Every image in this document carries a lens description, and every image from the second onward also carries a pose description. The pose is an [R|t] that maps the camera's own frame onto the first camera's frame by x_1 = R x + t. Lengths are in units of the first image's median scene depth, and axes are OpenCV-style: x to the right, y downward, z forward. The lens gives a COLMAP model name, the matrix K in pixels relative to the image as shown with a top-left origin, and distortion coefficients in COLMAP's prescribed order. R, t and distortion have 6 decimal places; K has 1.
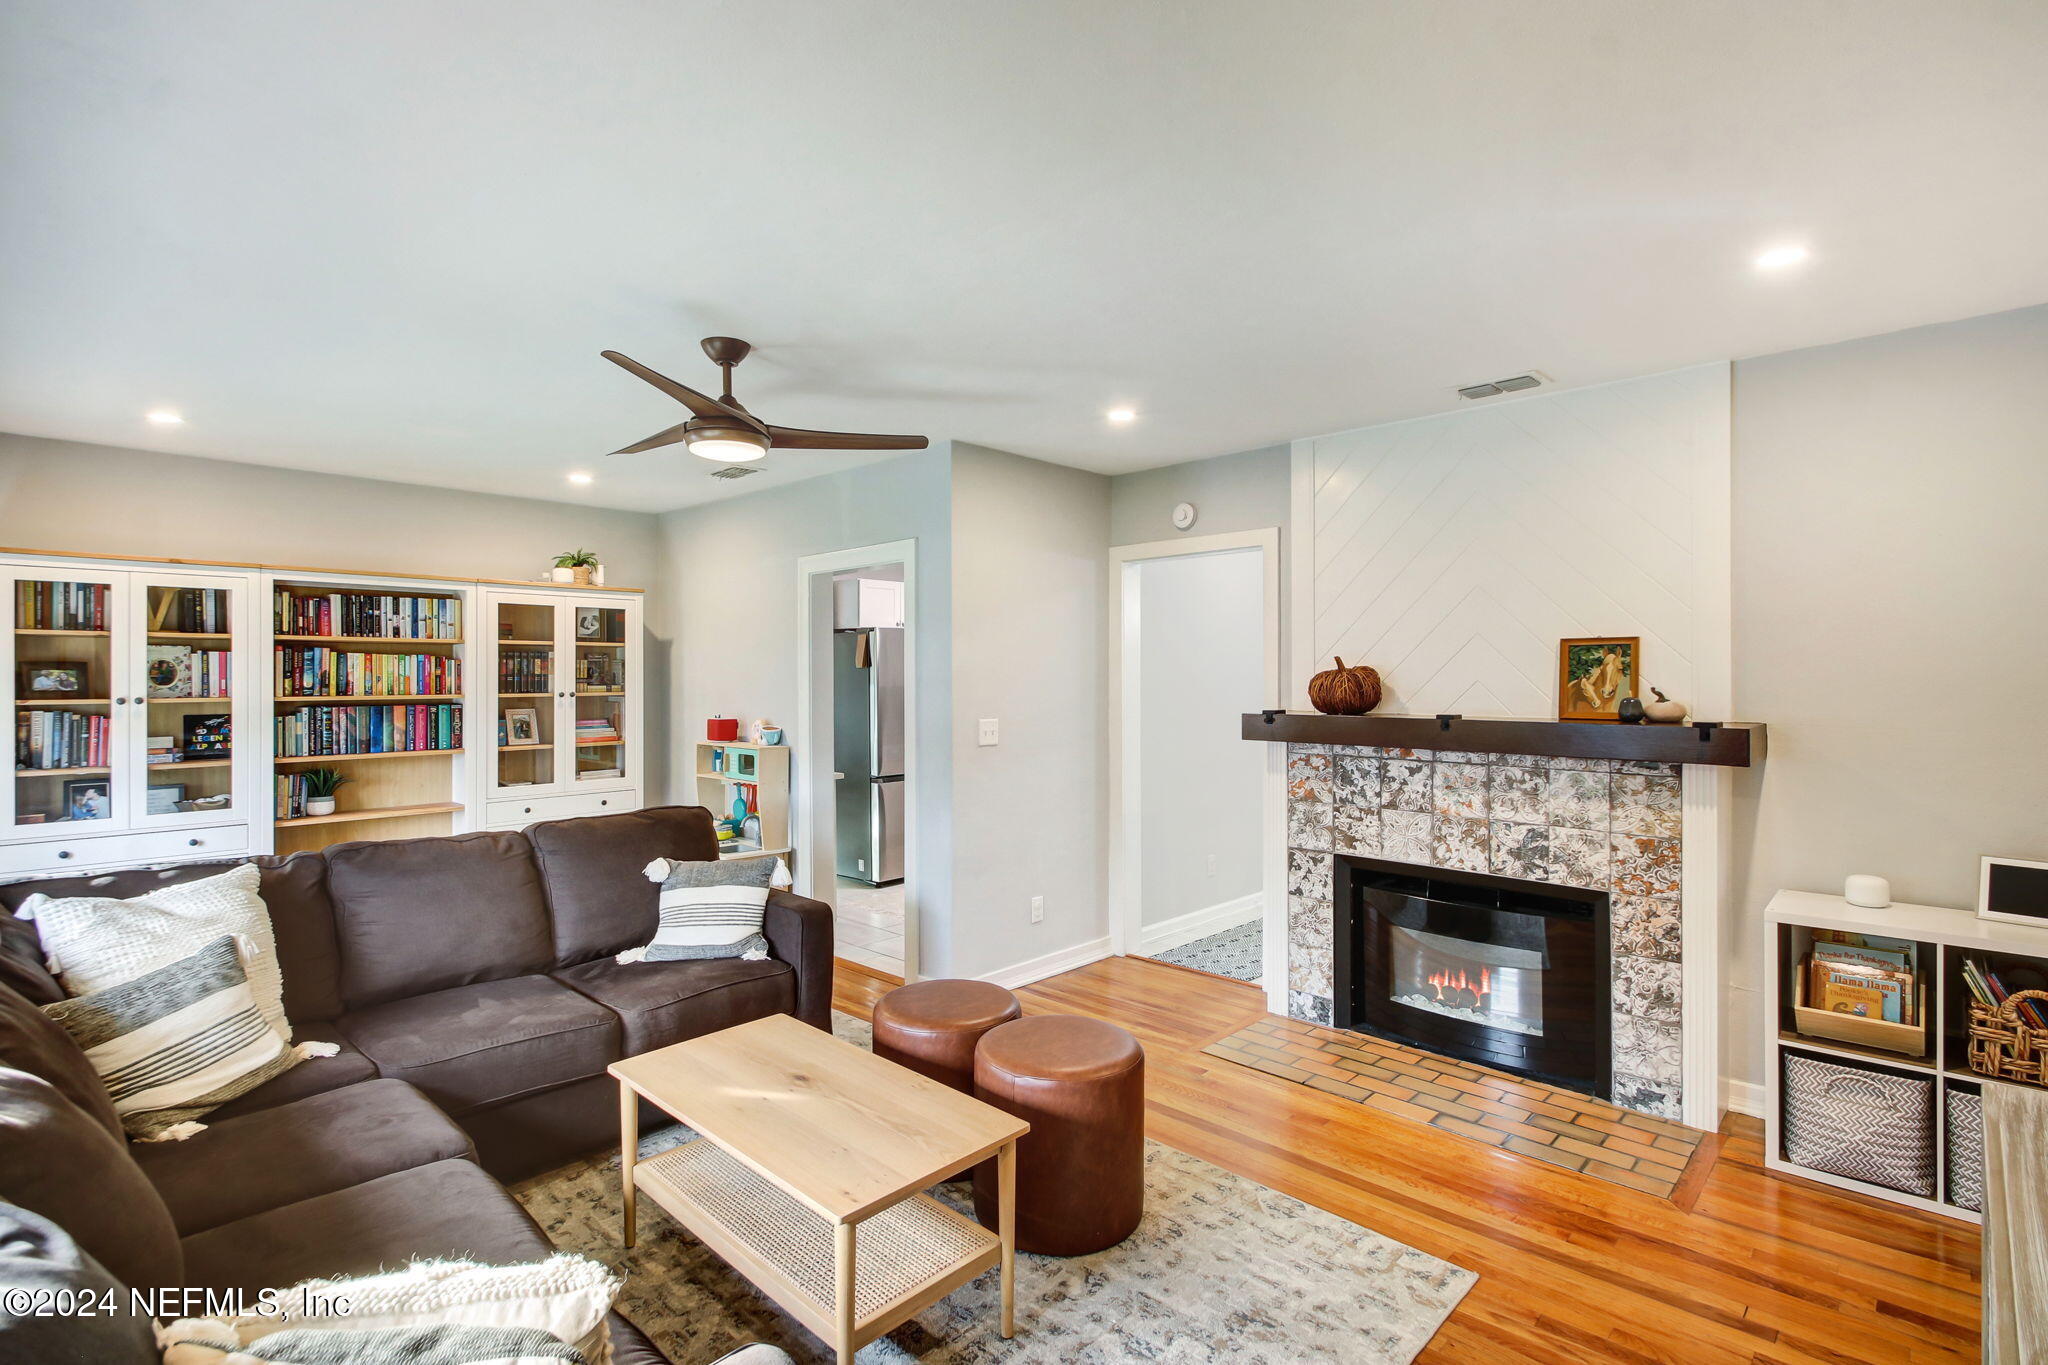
lens RADIAL K [[977.6, 0, 1035.3], [0, 977.6, 671.5], [0, 0, 1]] dist [0.003224, -0.008708]
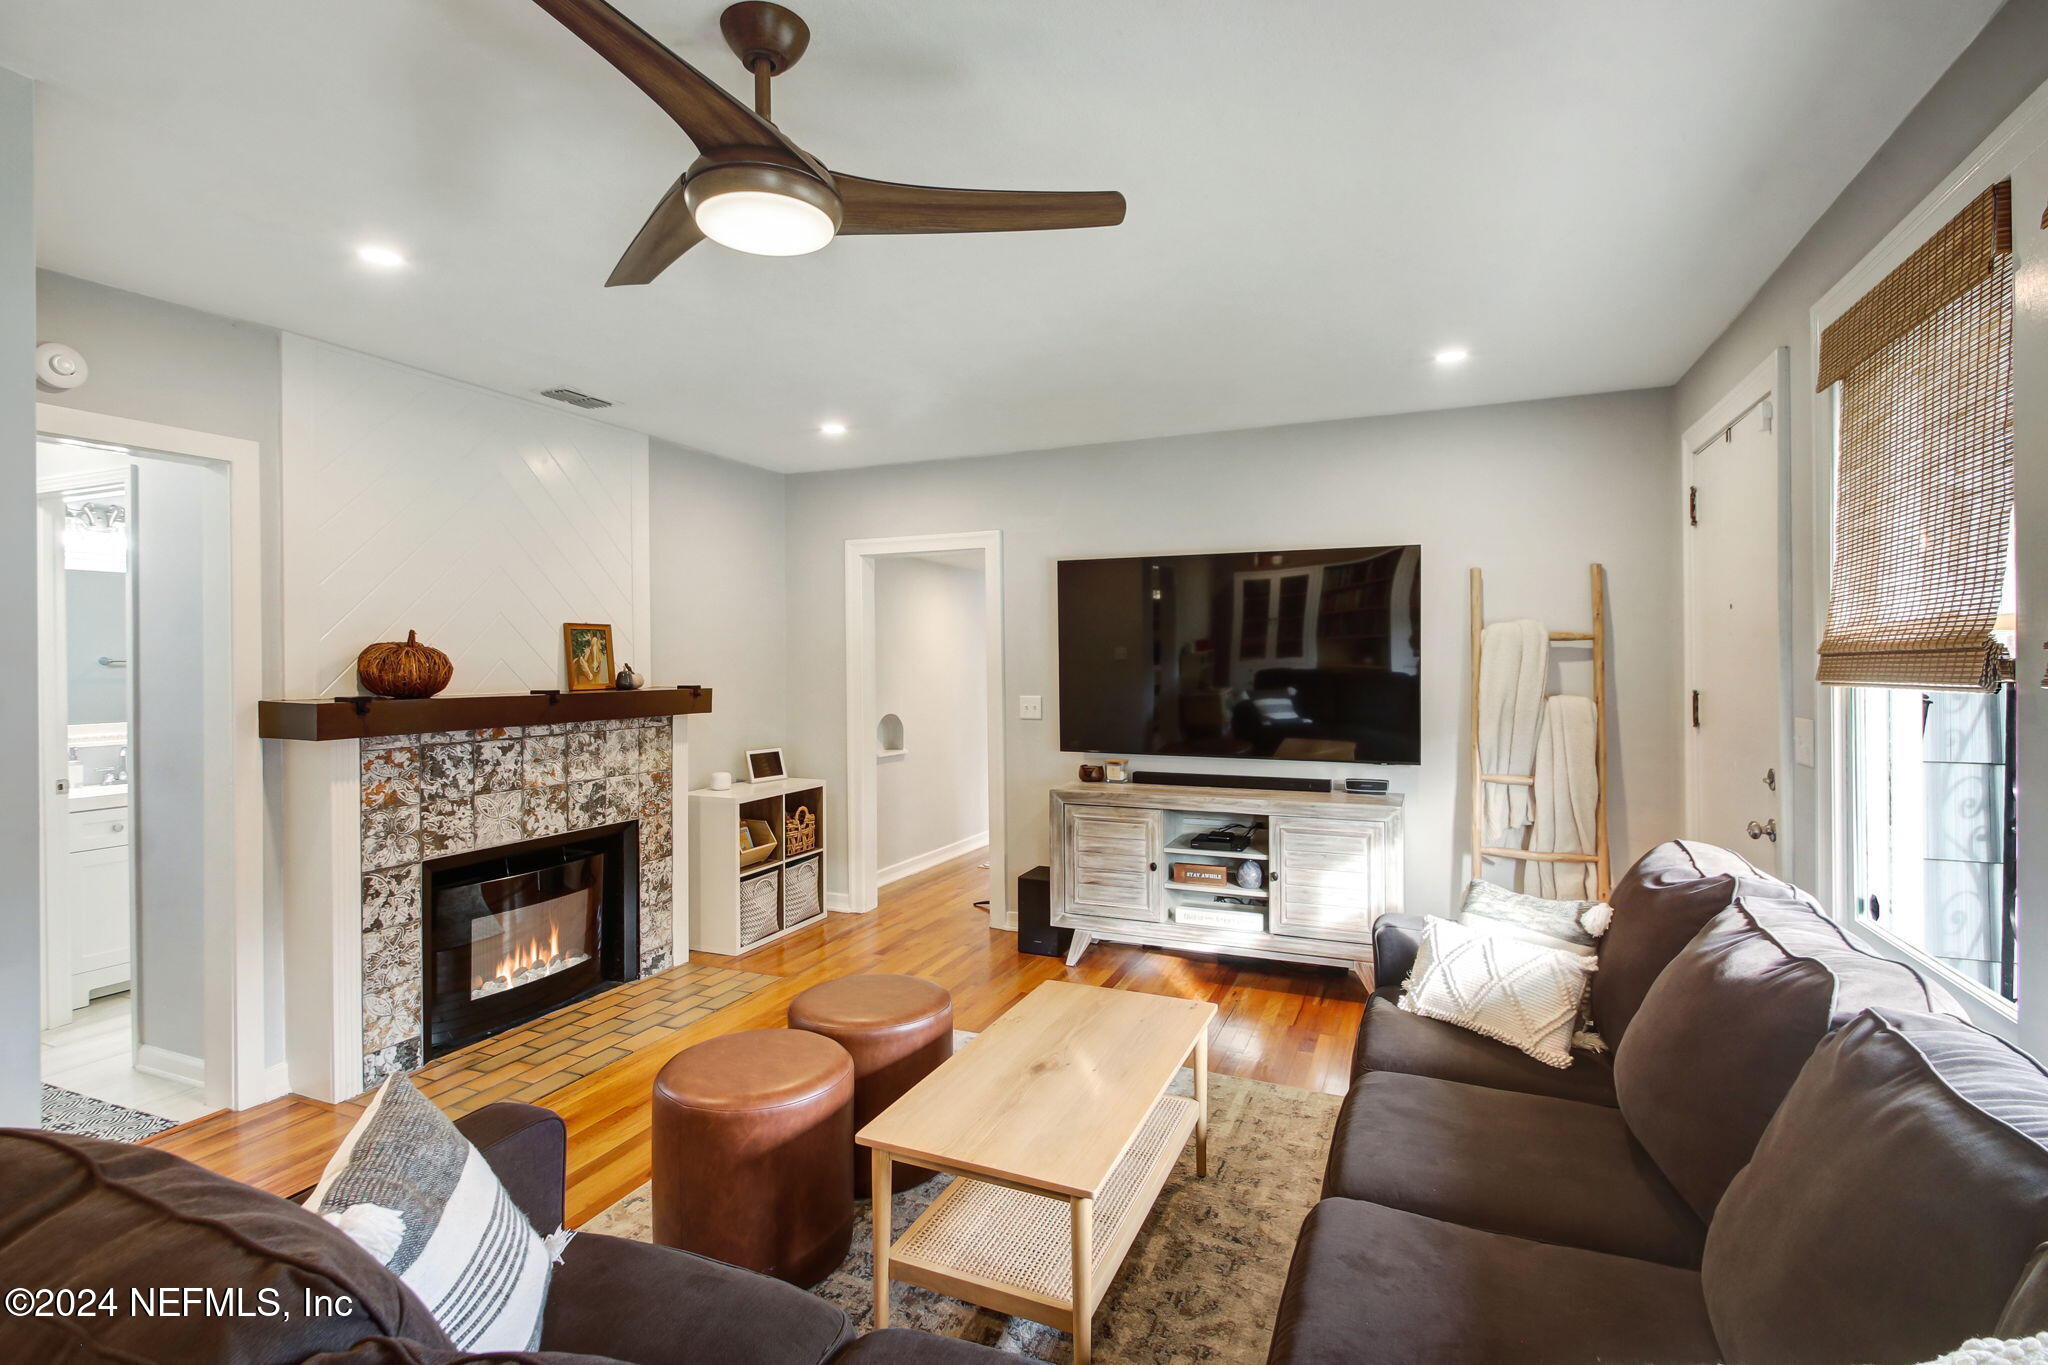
lens RADIAL K [[977.6, 0, 1018.6], [0, 977.6, 663.1], [0, 0, 1]] dist [0.003224, -0.008708]
pose [[-0.365324, 0.001514, 0.930879, -0.731769], [0.002507, 0.999997, -0.000643, 0.016597], [-0.930877, 0.002099, -0.365327, 0.896627]]
